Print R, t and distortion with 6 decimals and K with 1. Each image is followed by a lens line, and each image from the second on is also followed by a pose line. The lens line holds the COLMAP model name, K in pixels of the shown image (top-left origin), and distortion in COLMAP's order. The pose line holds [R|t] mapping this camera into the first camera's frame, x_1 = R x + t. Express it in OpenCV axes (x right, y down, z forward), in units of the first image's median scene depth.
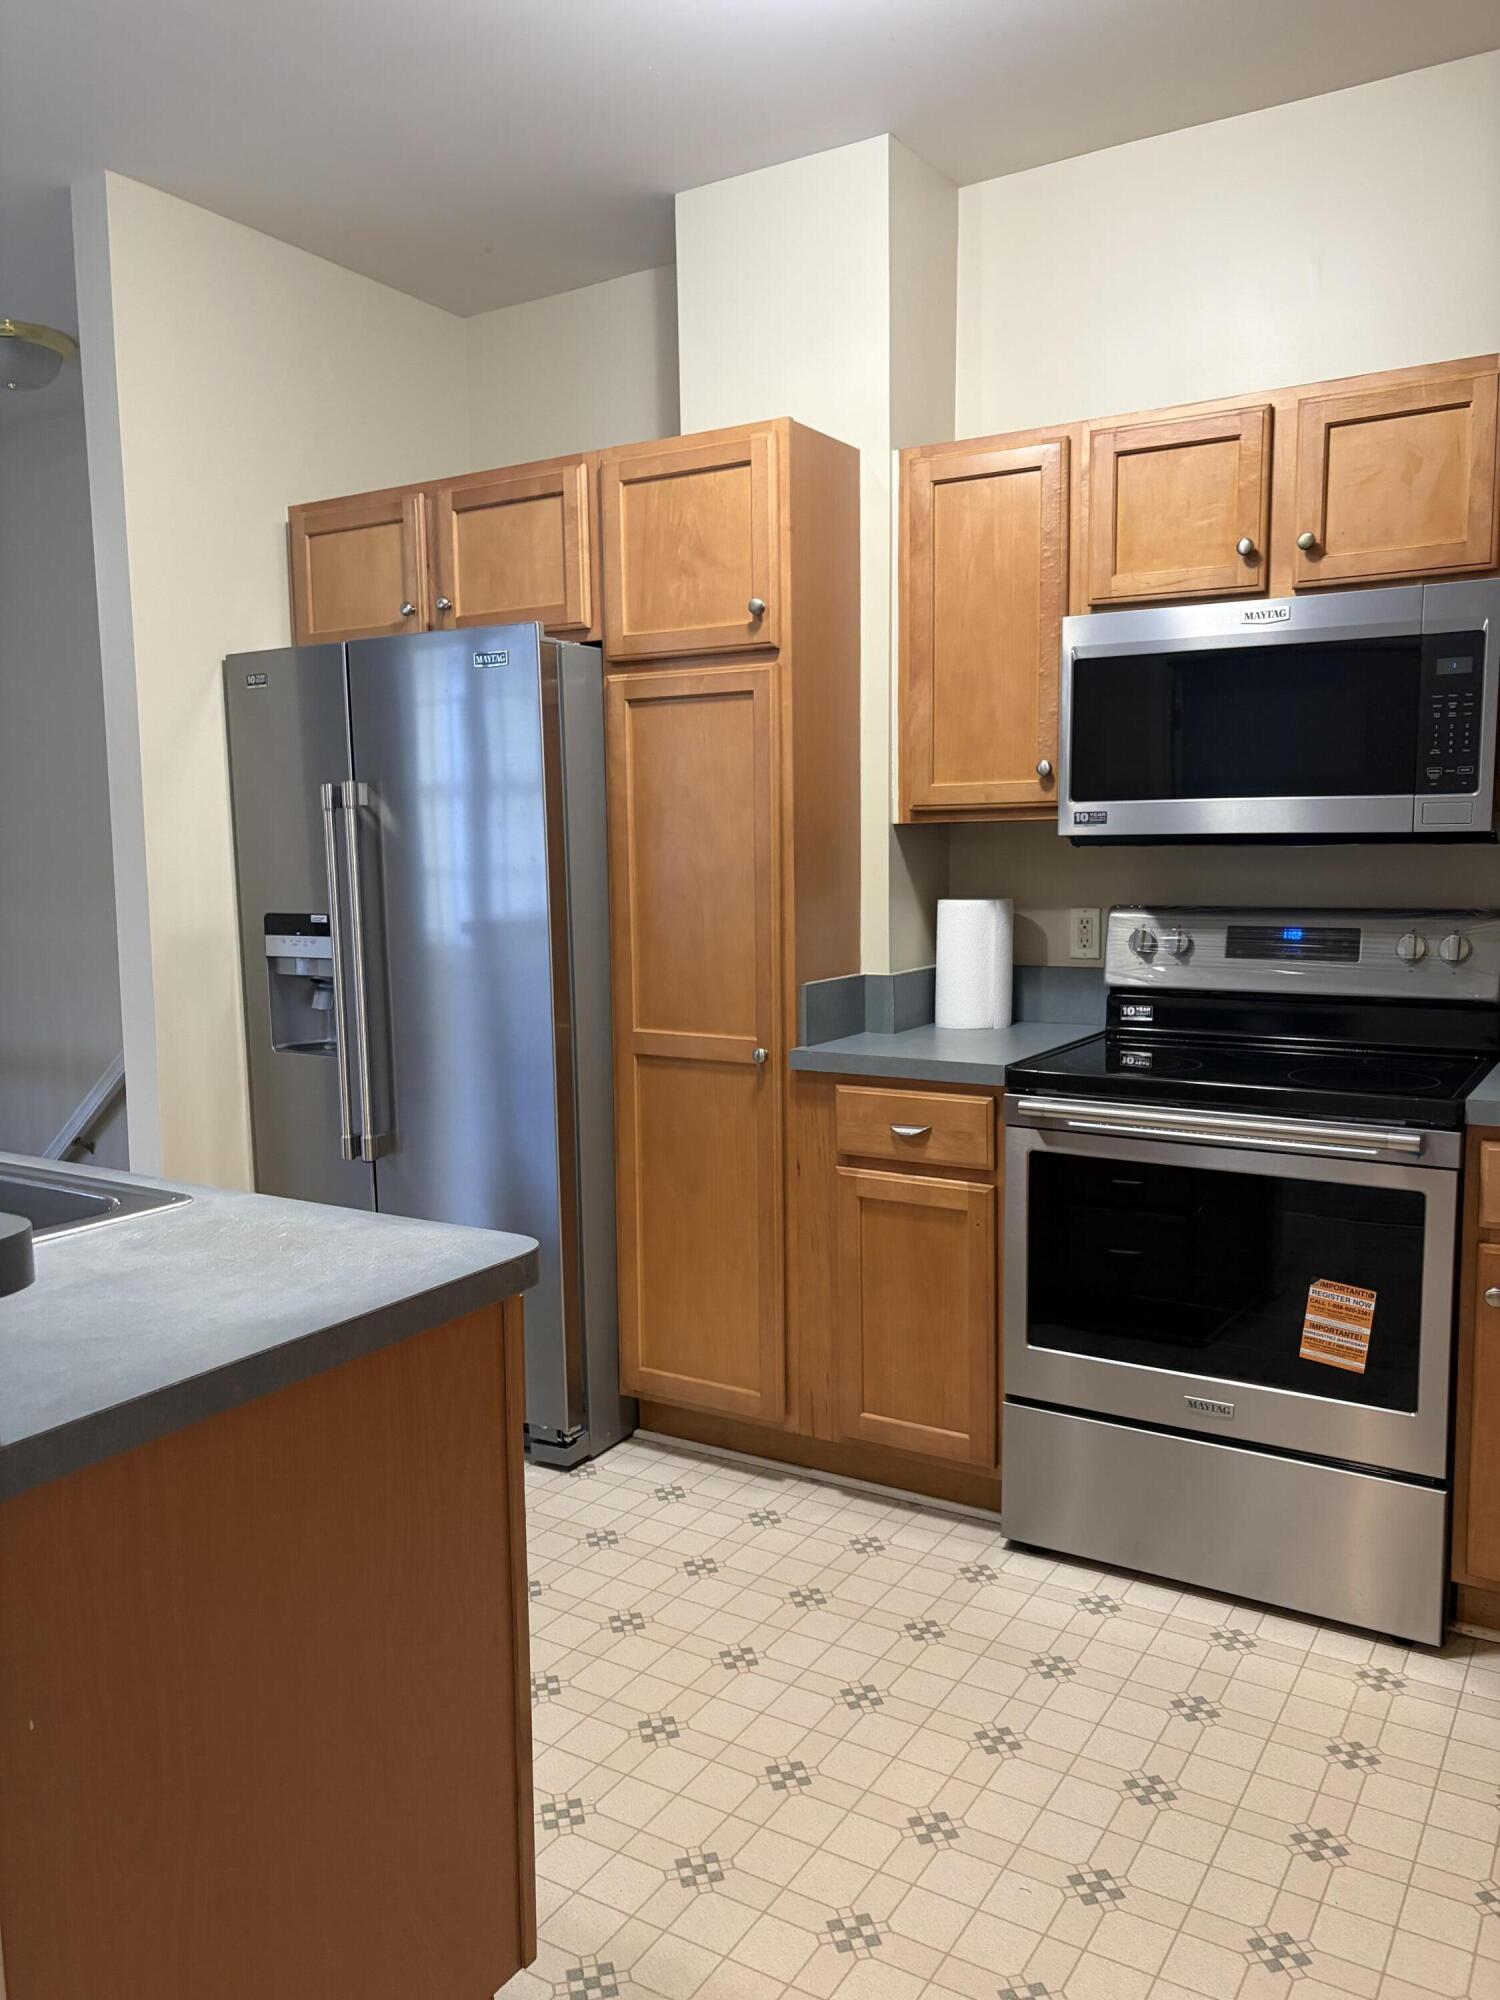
lens RADIAL K [[1523.1, 0, 782.6], [0, 1523.1, 1018.4], [0, 0, 1]] dist [0.042926, -0.082800]
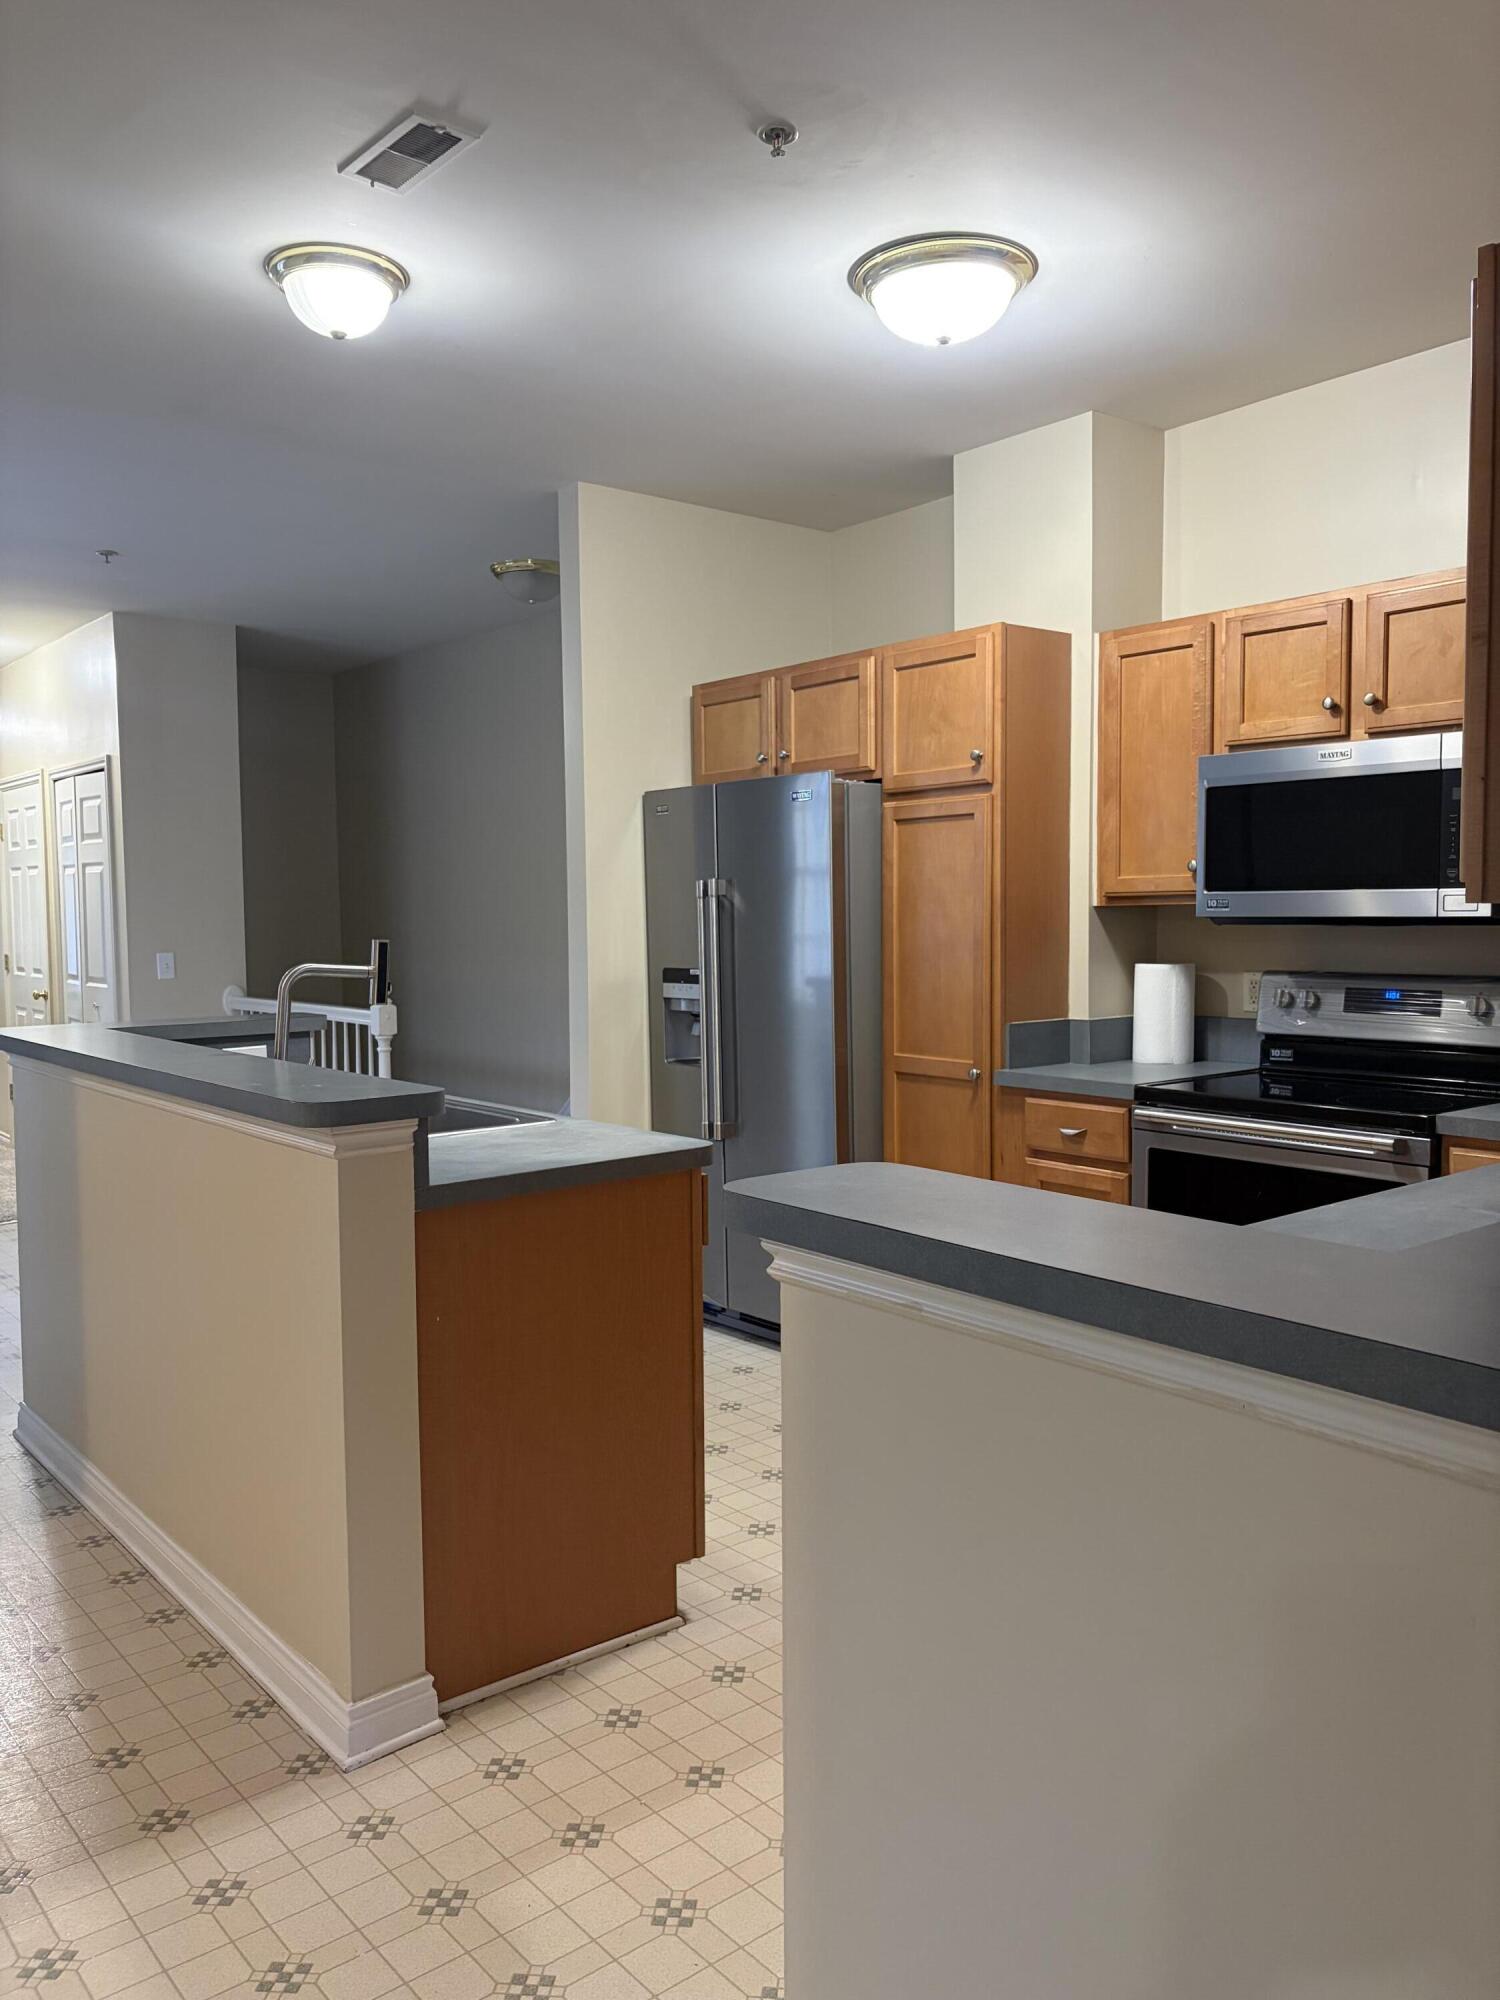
lens RADIAL K [[1498.3, 0, 750.0], [0, 1498.3, 1000.0], [0, 0, 1]] dist [0.008214, -0.076692]
pose [[0.942928, 0.020572, -0.332360, 0.235390], [-0.037649, 0.998276, -0.045022, 0.025156], [0.330861, 0.054966, 0.942077, -0.340155]]
